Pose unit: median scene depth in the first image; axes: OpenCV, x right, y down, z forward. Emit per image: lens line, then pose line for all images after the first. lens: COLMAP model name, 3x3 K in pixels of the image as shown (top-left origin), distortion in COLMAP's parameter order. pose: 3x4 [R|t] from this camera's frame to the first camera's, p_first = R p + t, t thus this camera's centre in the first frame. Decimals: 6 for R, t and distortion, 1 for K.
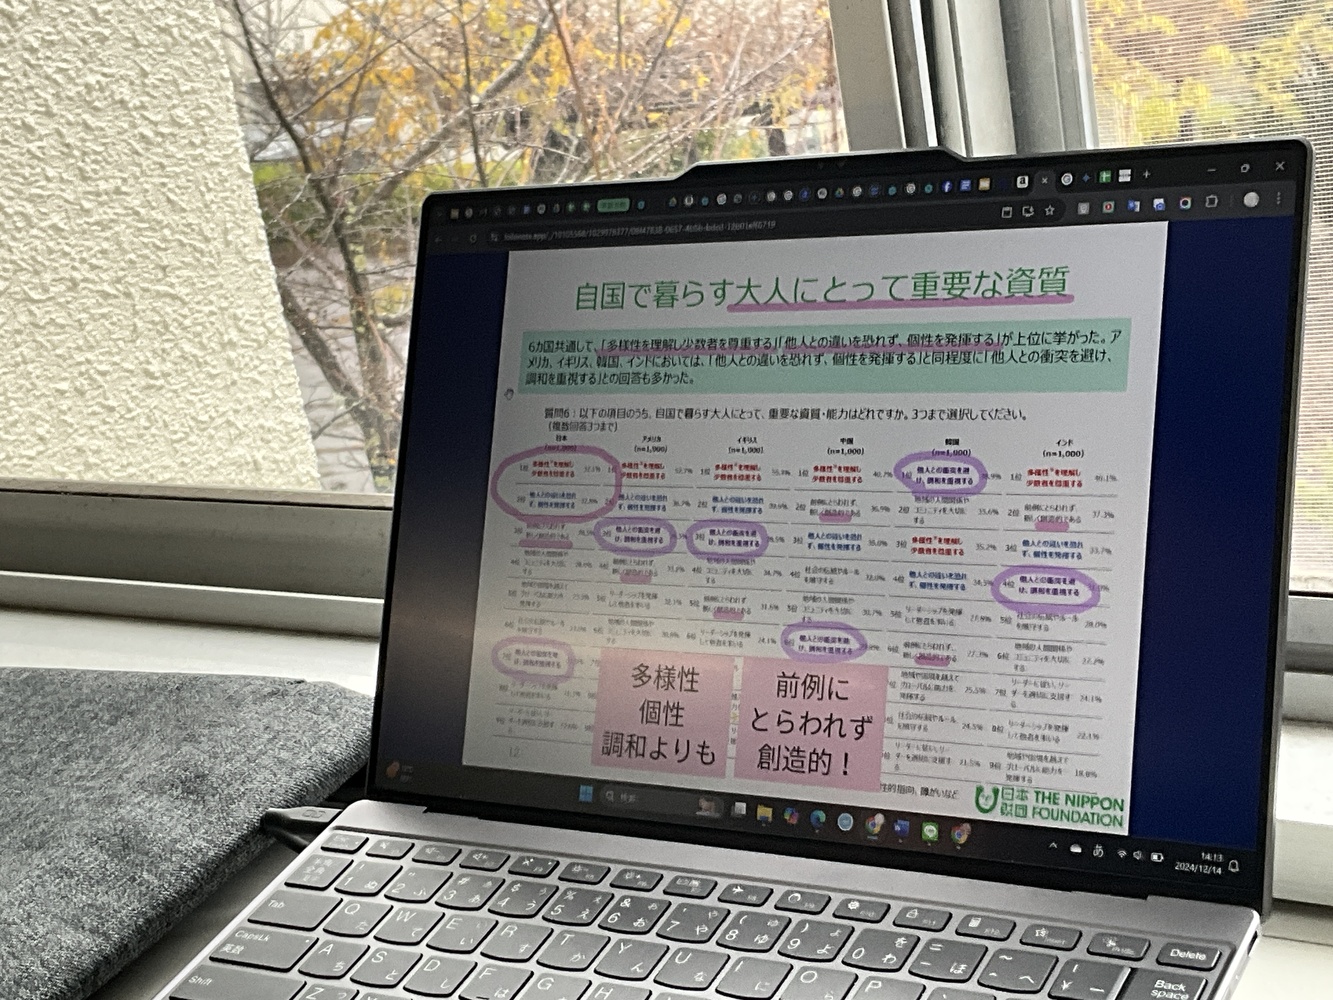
lens RADIAL K [[2291.2, 0, 666.5], [0, 2291.2, 500.0], [0, 0, 1]] dist [0.144128, -0.291473]
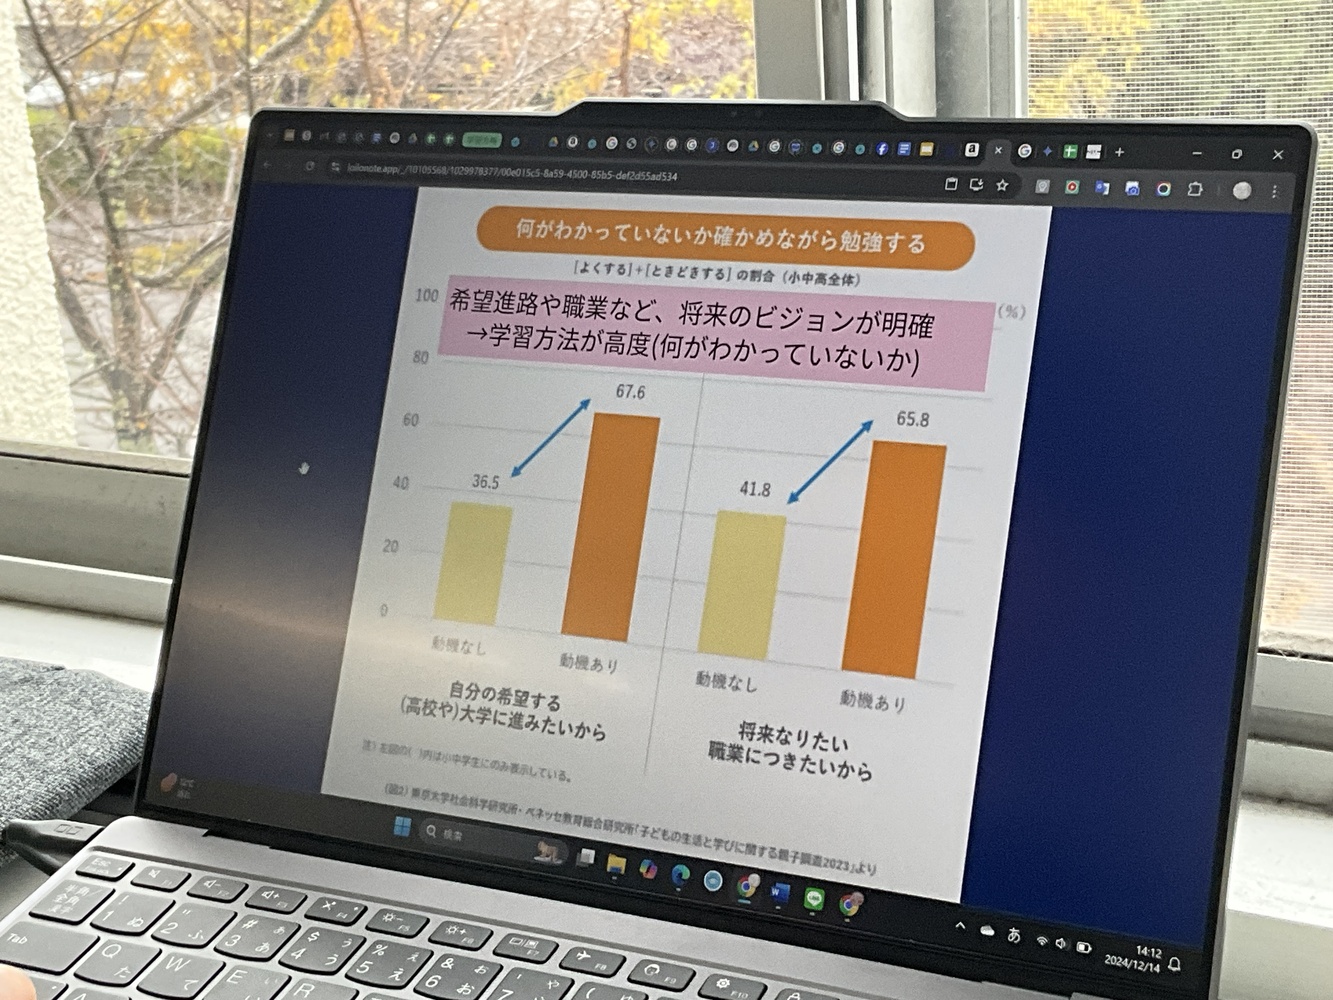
lens RADIAL K [[2291.2, 0, 666.5], [0, 2291.2, 500.0], [0, 0, 1]] dist [0.144128, -0.291473]
pose [[0.991521, 0.072303, 0.107972, -0.034448], [-0.072555, 0.997363, -0.001595, 0.001559], [-0.107803, -0.006252, 0.994153, 0.128396]]
